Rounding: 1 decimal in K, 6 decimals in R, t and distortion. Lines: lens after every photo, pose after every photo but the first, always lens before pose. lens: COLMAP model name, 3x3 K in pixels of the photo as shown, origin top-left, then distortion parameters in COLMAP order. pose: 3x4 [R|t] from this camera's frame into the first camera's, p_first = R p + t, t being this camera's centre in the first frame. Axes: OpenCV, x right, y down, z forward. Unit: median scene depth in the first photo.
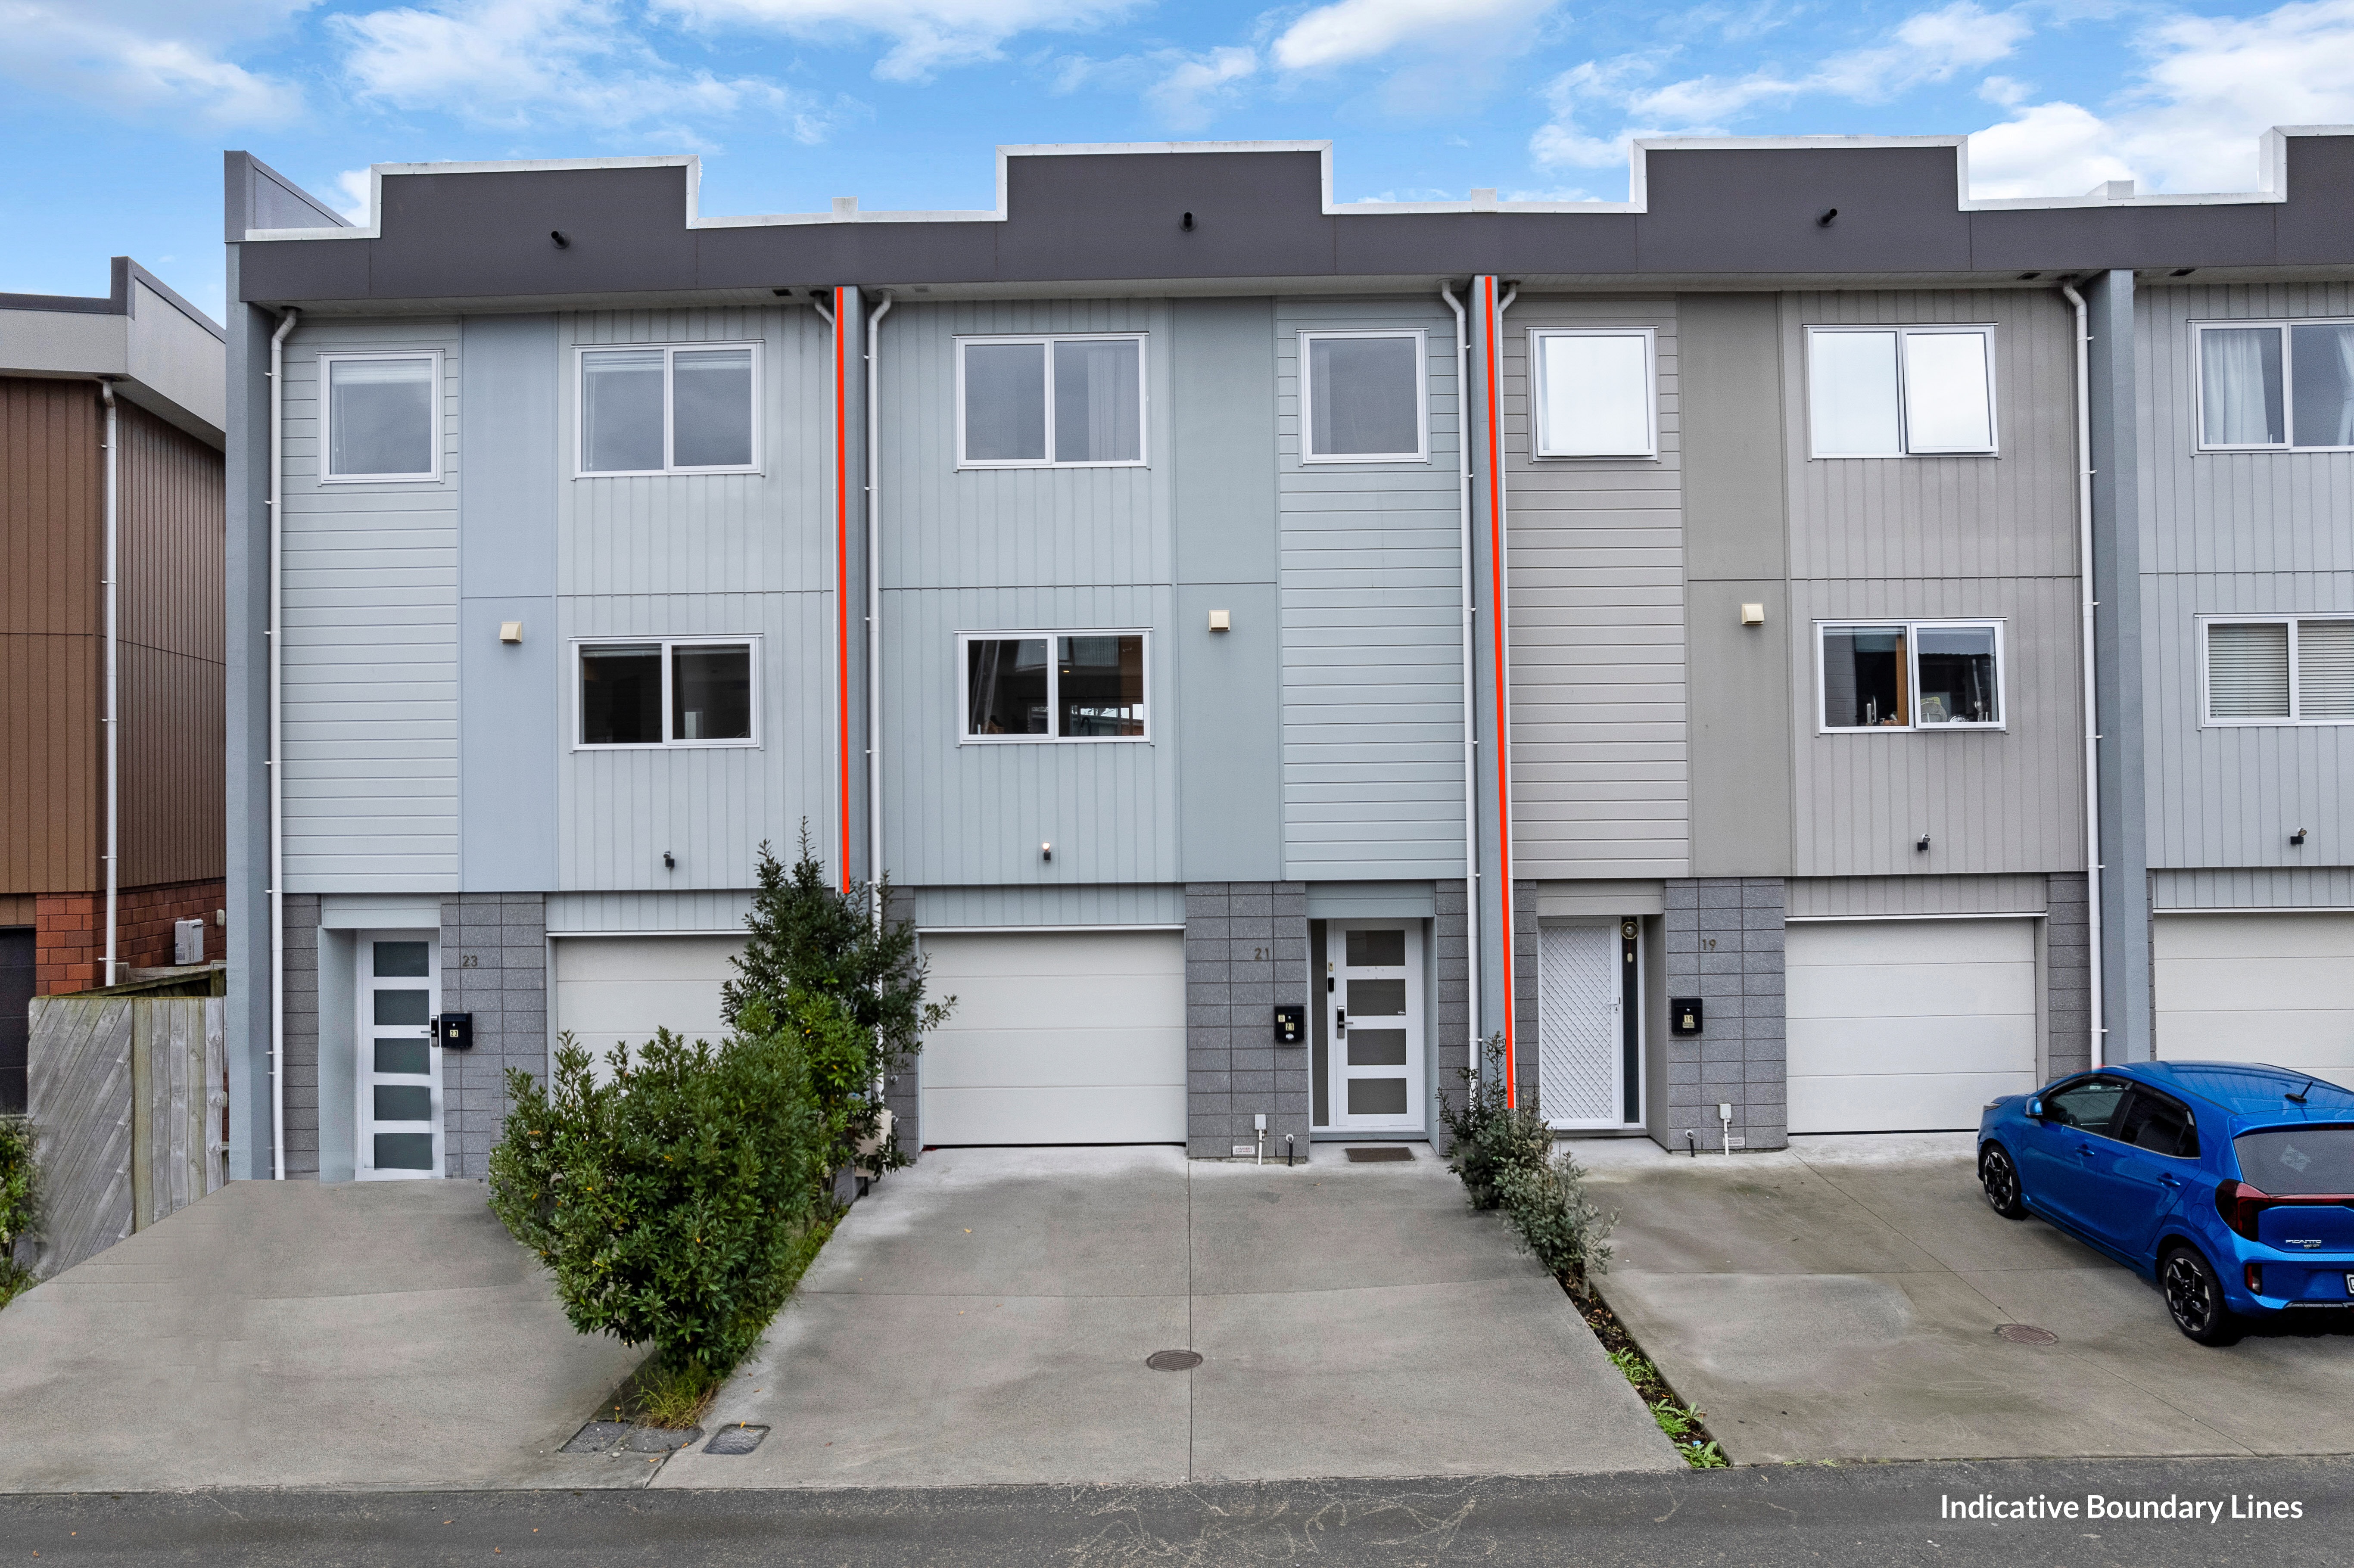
lens RADIAL K [[1512.3, 0, 1177.0], [0, 1512.3, 784.0], [0, 0, 1]] dist [-0.082999, 0.073773]
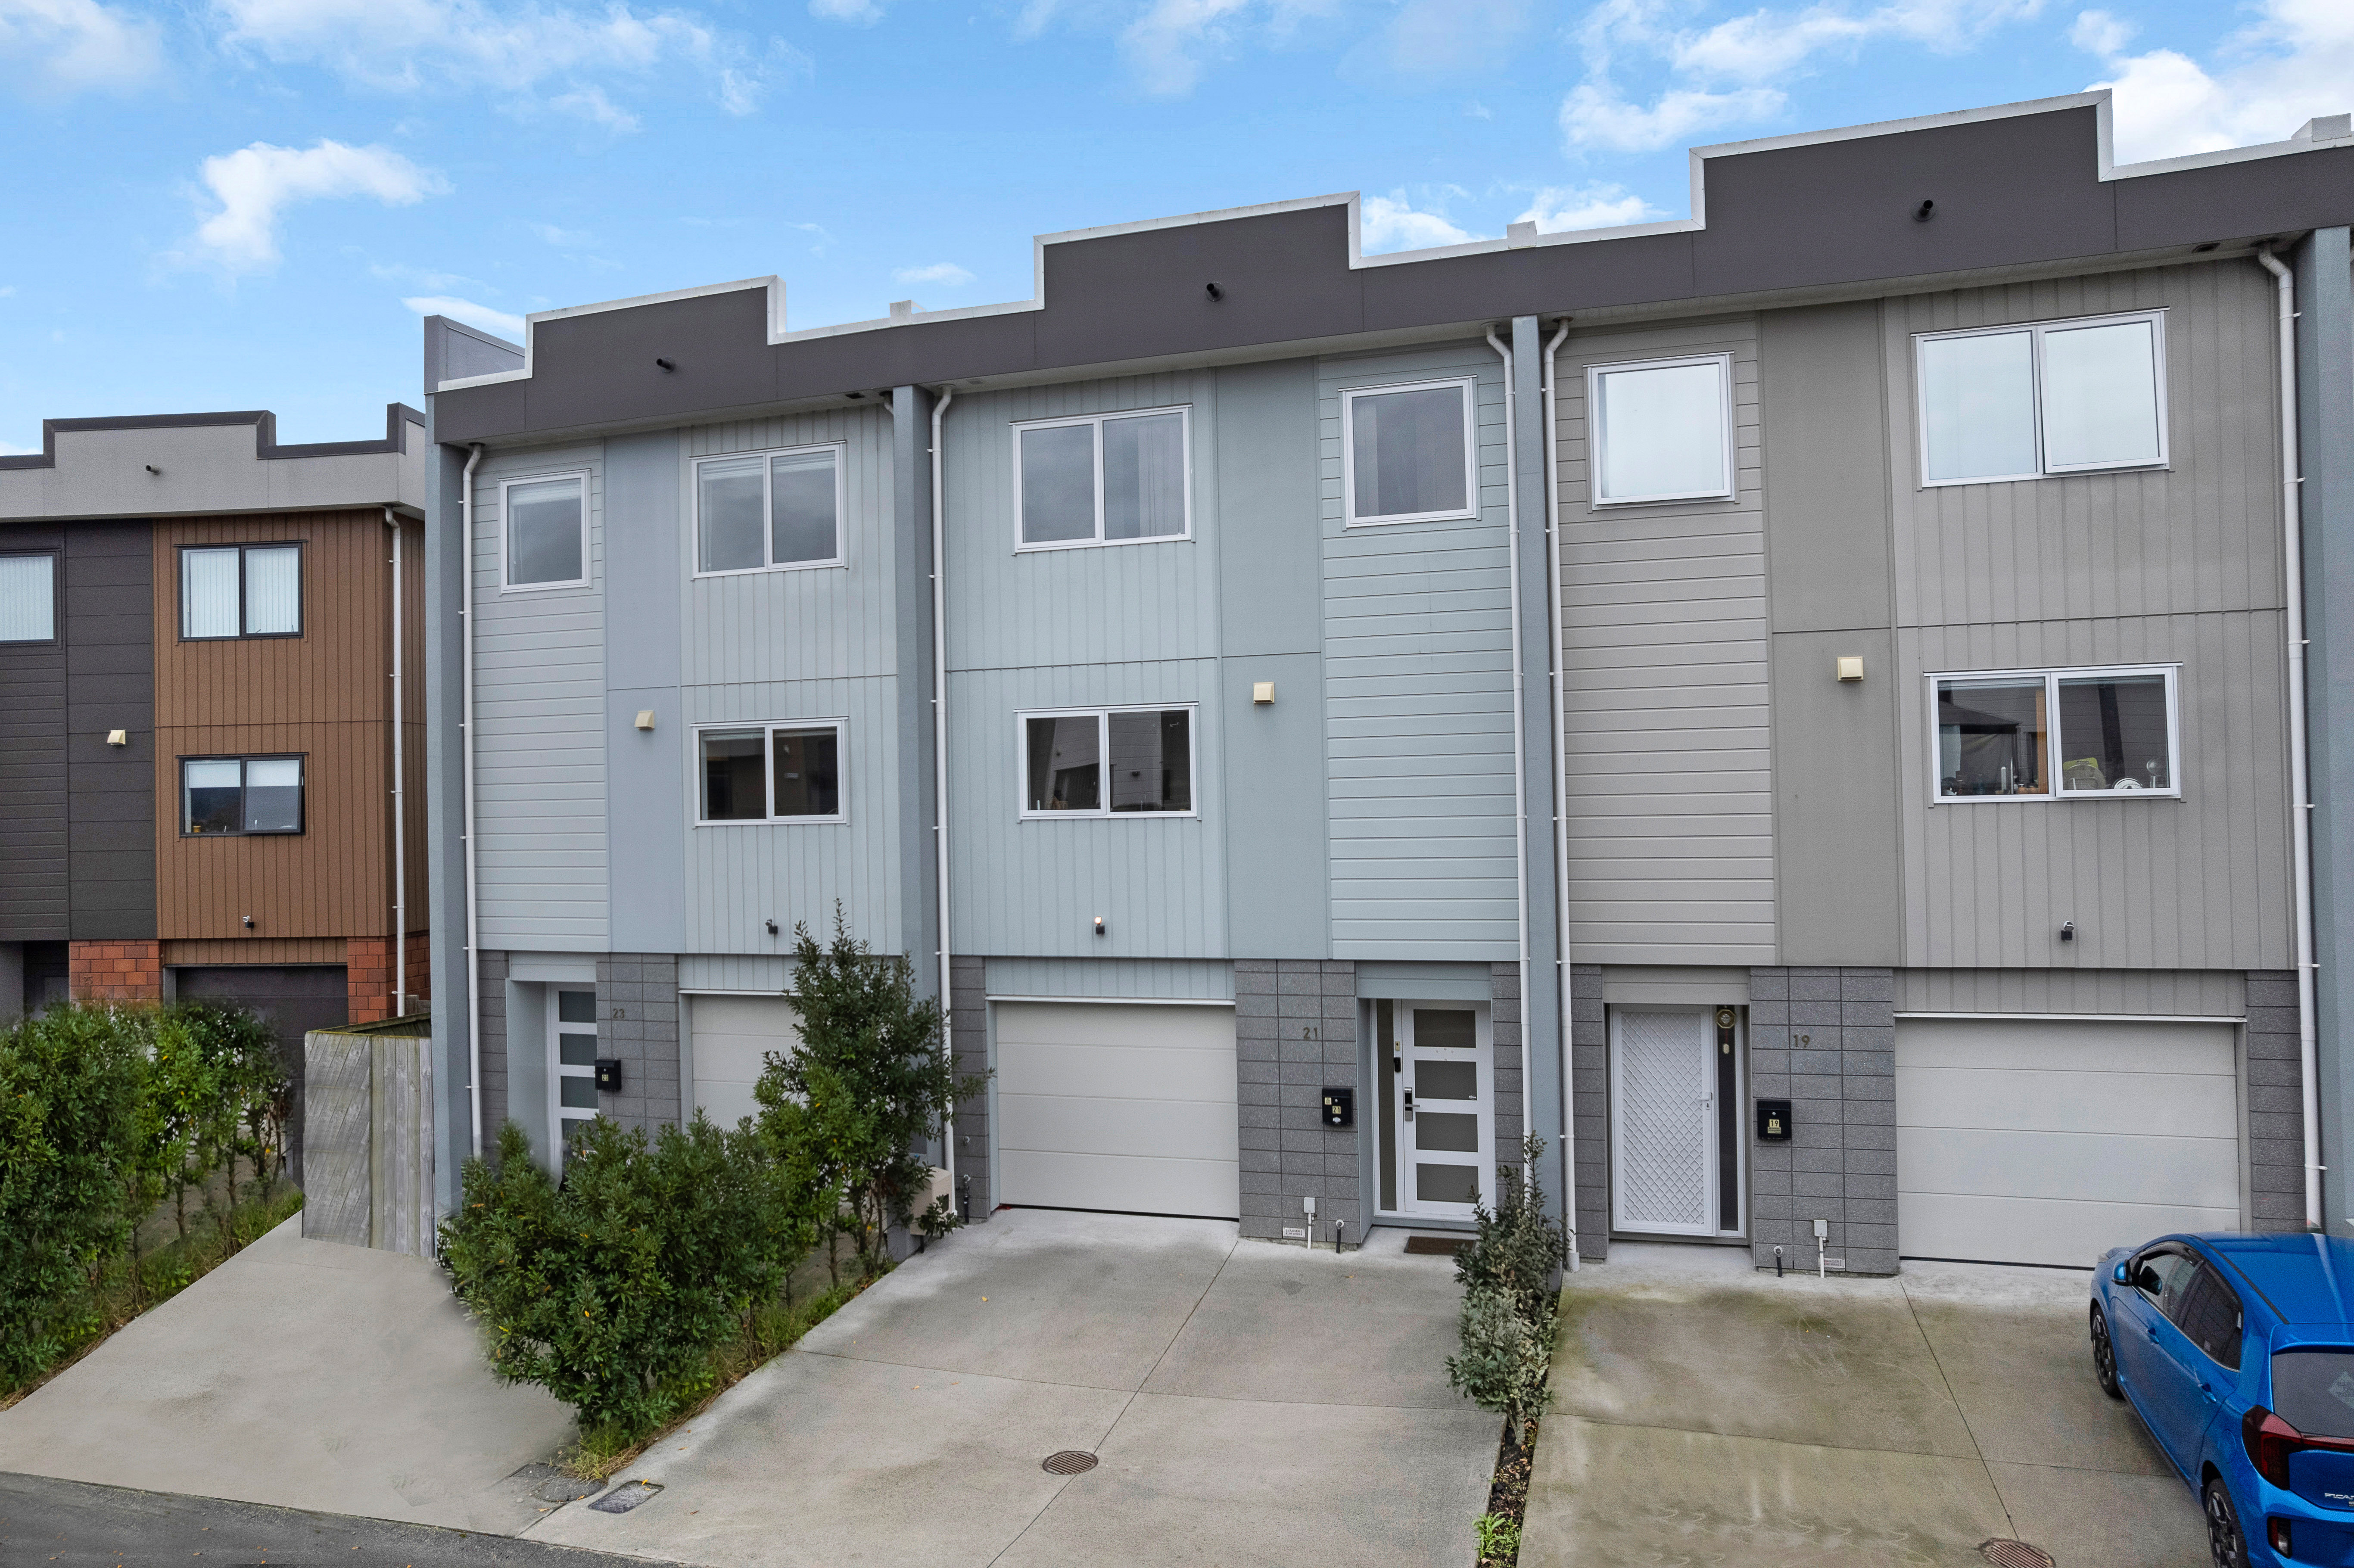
lens RADIAL K [[1512.3, 0, 1177.0], [0, 1512.3, 784.0], [0, 0, 1]] dist [-0.082999, 0.073773]
pose [[0.957753, -0.010453, -0.287402, 0.255650], [0.011869, 0.999924, 0.003184, -0.052945], [0.287347, -0.006461, 0.957805, 0.042810]]
